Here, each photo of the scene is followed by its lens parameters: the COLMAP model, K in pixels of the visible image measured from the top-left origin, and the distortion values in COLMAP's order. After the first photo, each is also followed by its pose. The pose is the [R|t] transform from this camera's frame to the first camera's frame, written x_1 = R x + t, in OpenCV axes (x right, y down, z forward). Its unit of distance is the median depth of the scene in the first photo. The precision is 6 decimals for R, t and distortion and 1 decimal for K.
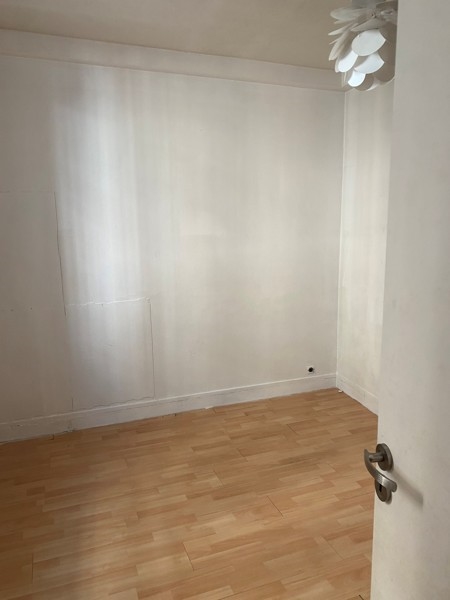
lens RADIAL K [[461.8, 0, 225.3], [0, 461.8, 297.6], [0, 0, 1]] dist [0.023656, -0.004083]
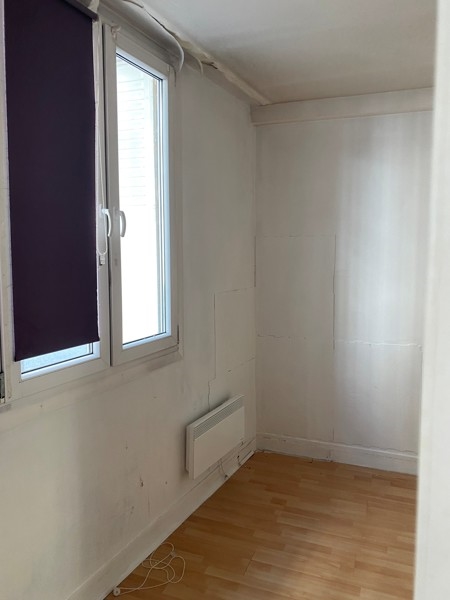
lens RADIAL K [[461.8, 0, 226.0], [0, 461.8, 302.2], [0, 0, 1]] dist [0.023656, -0.004083]
pose [[0.755076, 0.085699, -0.650012, 0.162614], [-0.132016, 0.990988, -0.022700, -0.013696], [0.642209, 0.102953, 0.759585, 0.025396]]
